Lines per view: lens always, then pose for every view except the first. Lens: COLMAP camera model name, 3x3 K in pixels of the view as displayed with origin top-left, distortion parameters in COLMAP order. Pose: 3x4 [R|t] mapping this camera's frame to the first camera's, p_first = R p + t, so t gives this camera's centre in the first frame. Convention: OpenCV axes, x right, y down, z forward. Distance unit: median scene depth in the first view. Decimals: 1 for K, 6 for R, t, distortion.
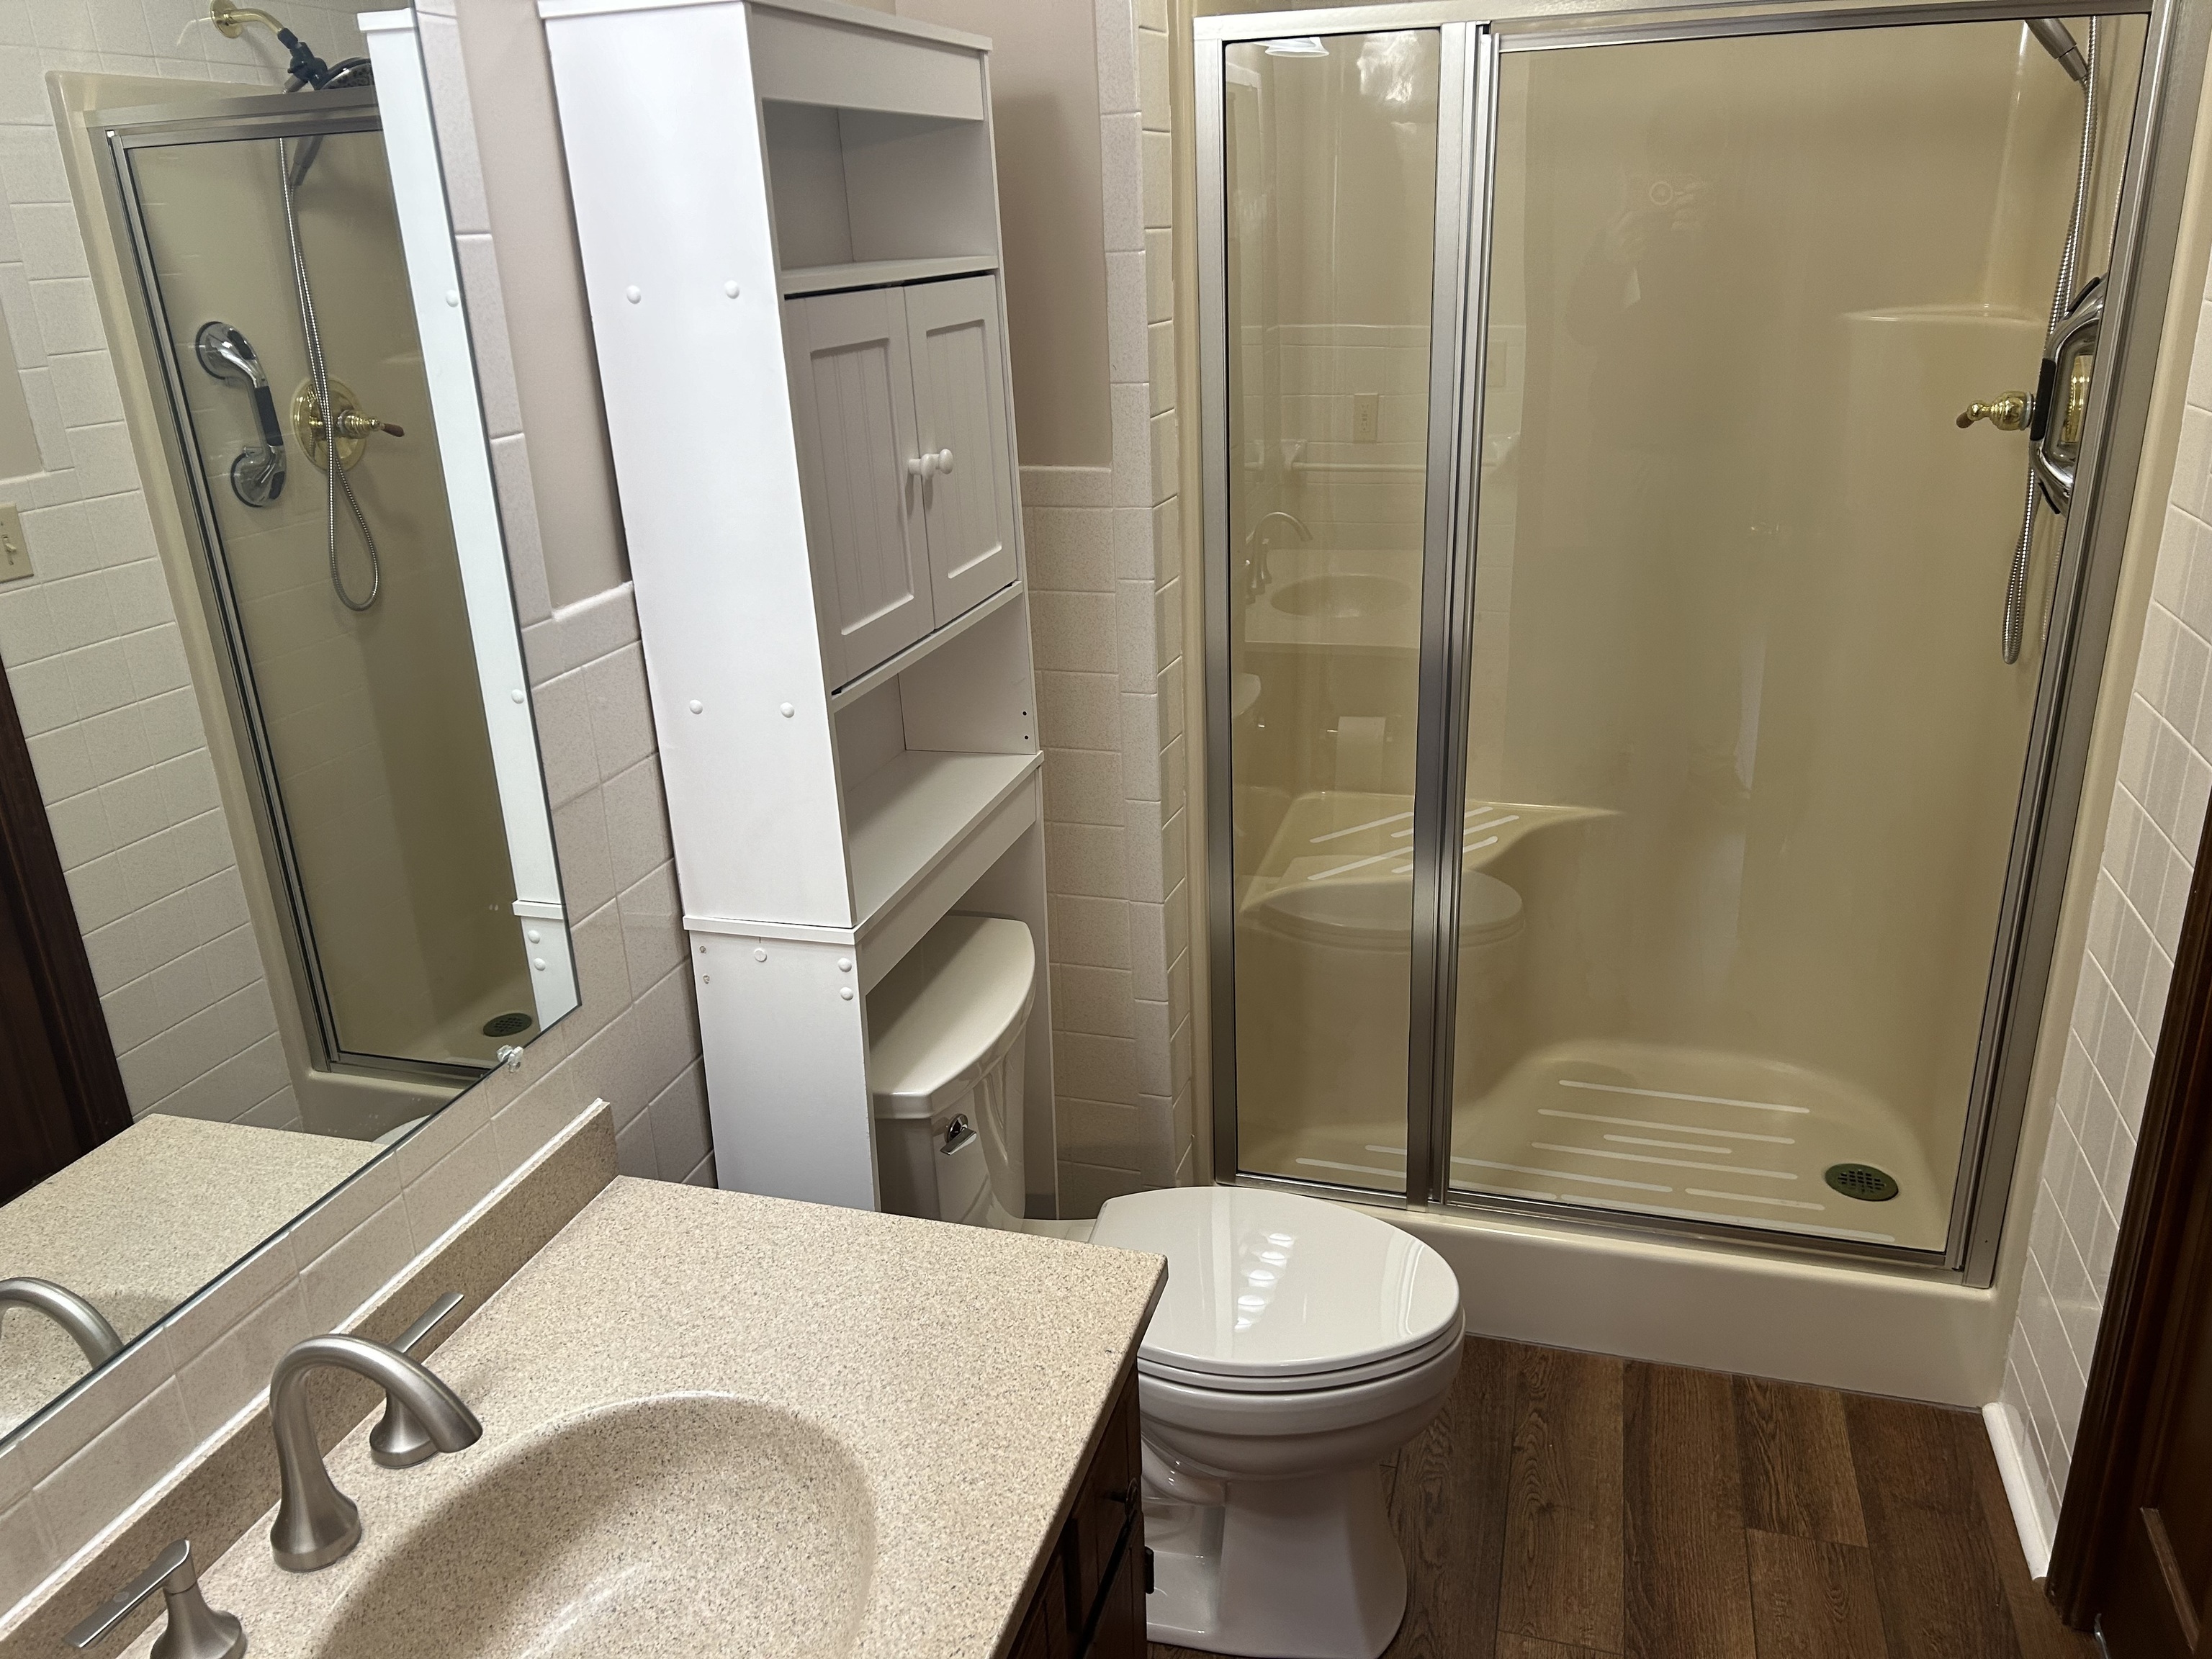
lens RADIAL K [[1690.8, 0, 1106.1], [0, 1690.8, 854.2], [0, 0, 1]] dist [0.080104, -0.091991]
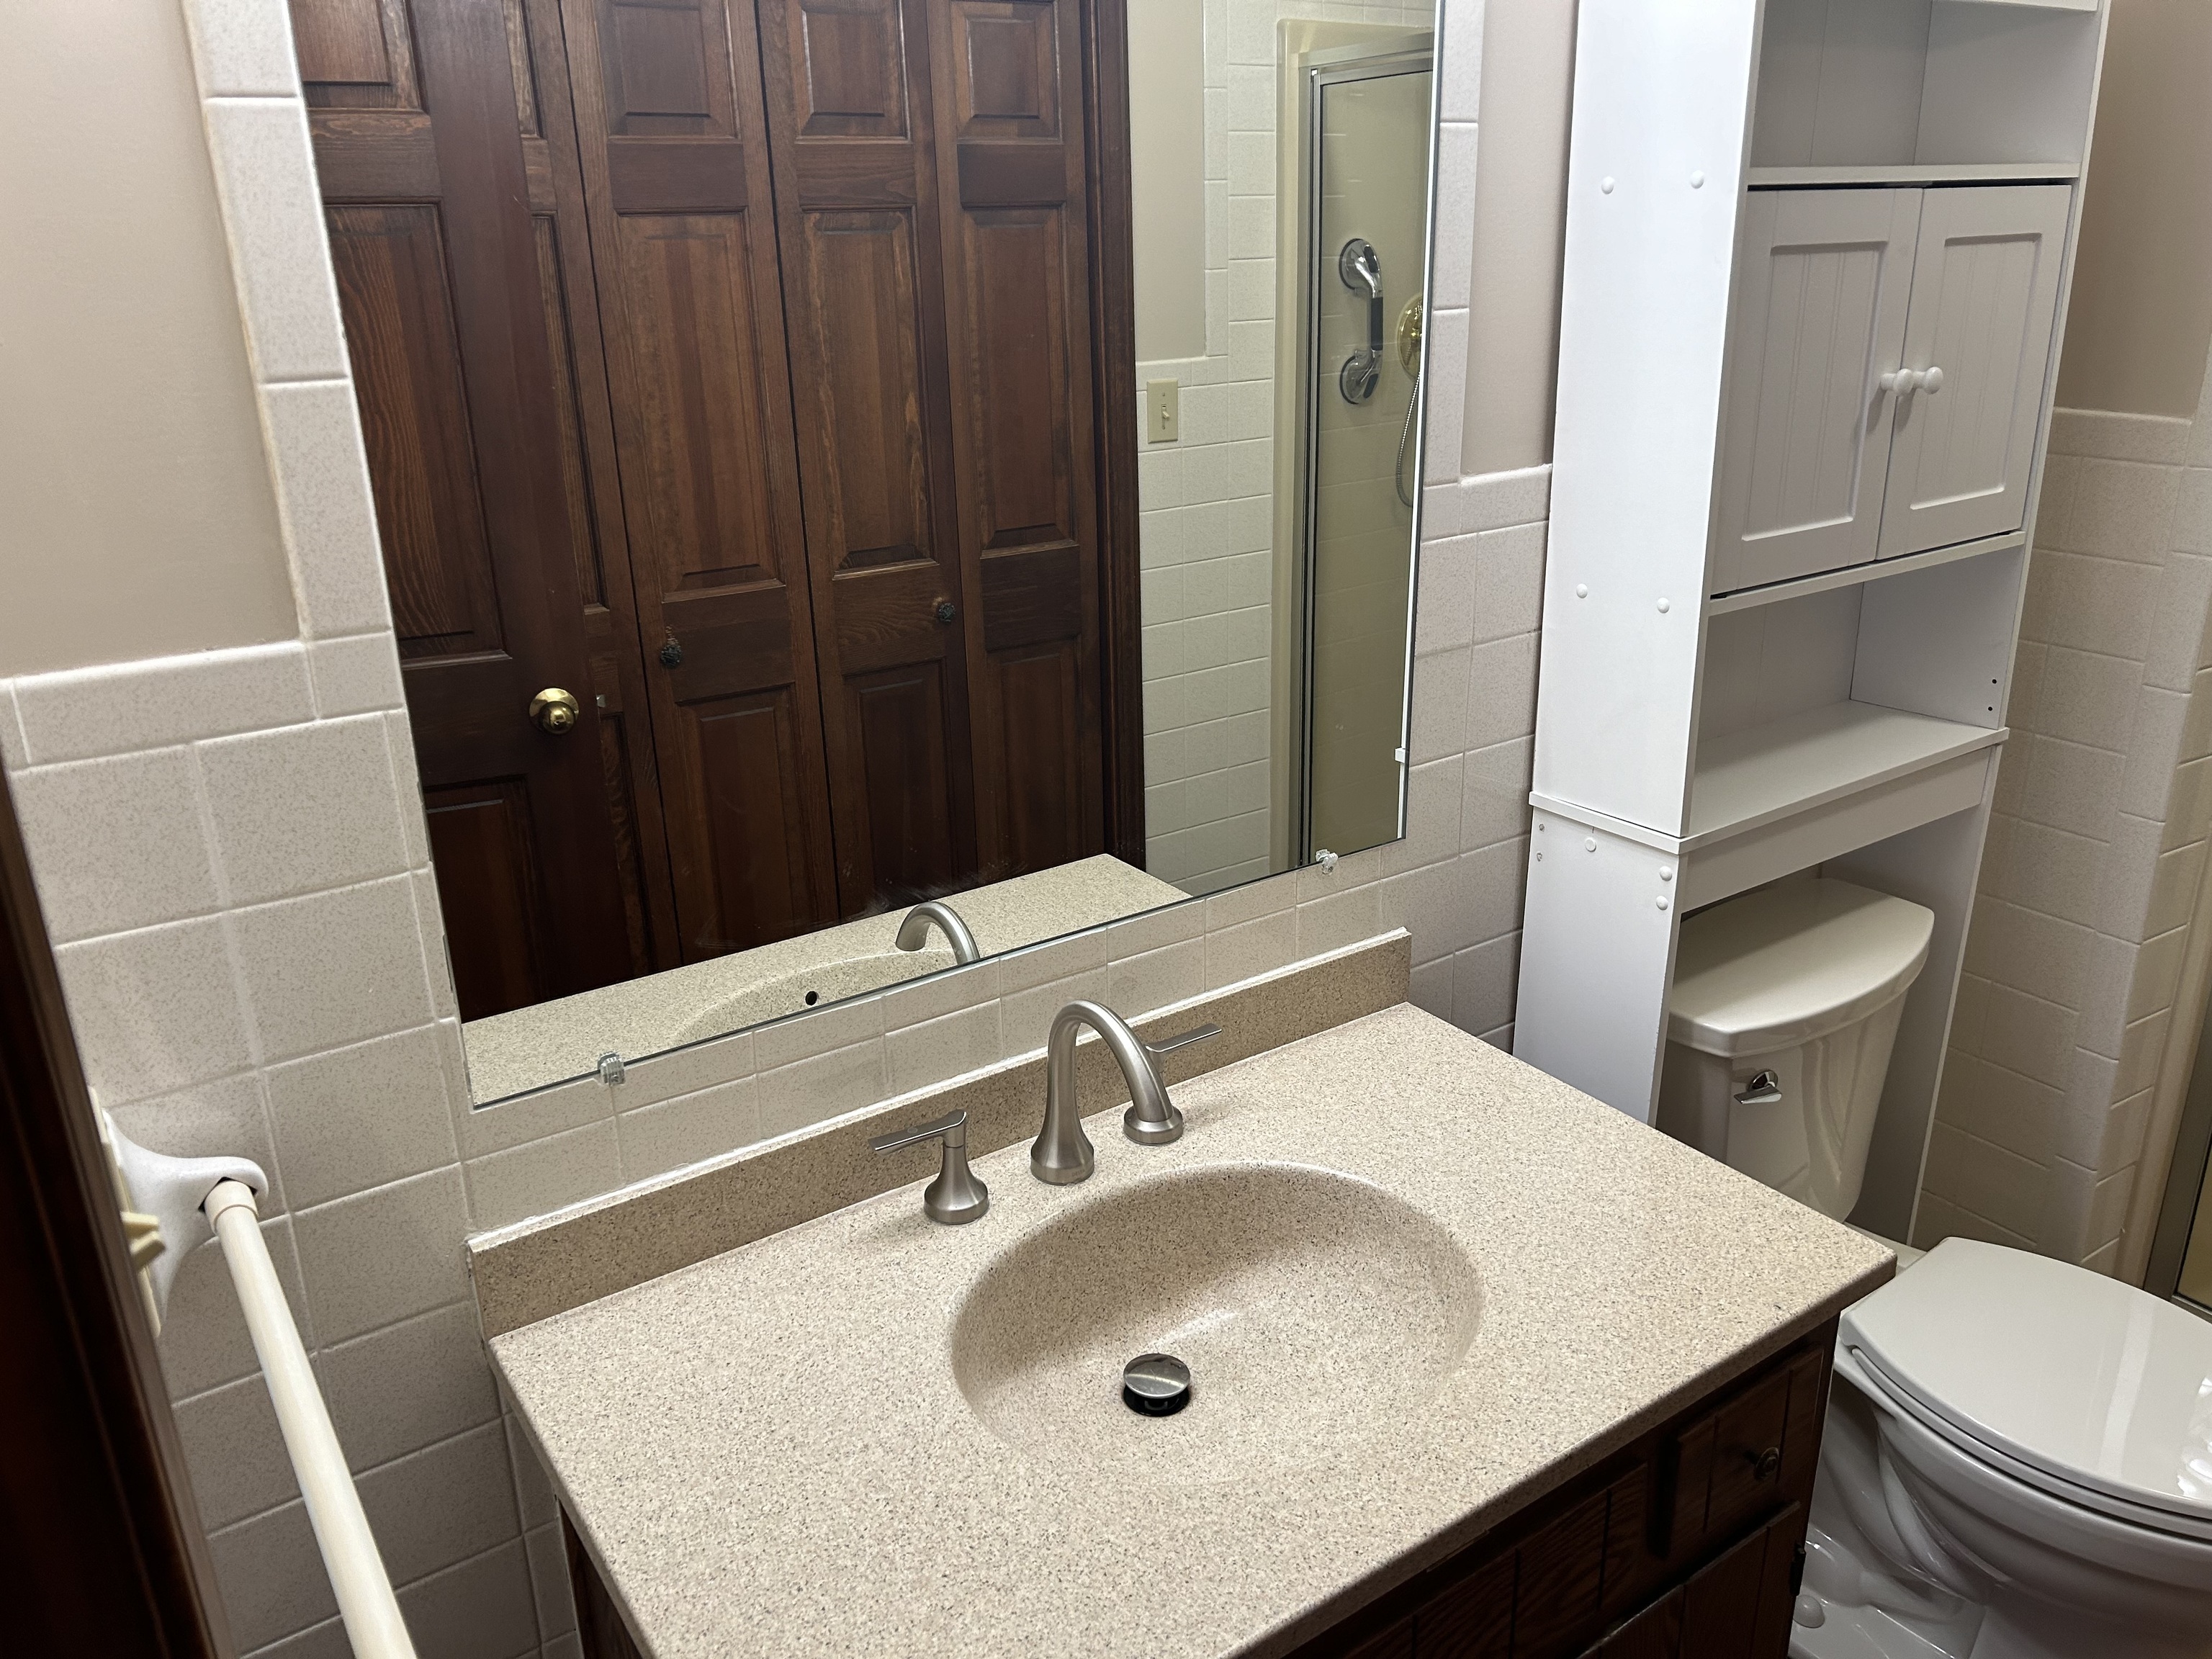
lens RADIAL K [[1693.9, 0, 1106.0], [0, 1693.9, 829.5], [0, 0, 1]] dist [0.106614, -0.093908]
pose [[0.781436, 0.235204, -0.577959, 0.163140], [-0.236617, 0.968756, 0.074321, 0.043733], [0.577382, 0.078678, 0.812674, -0.008159]]
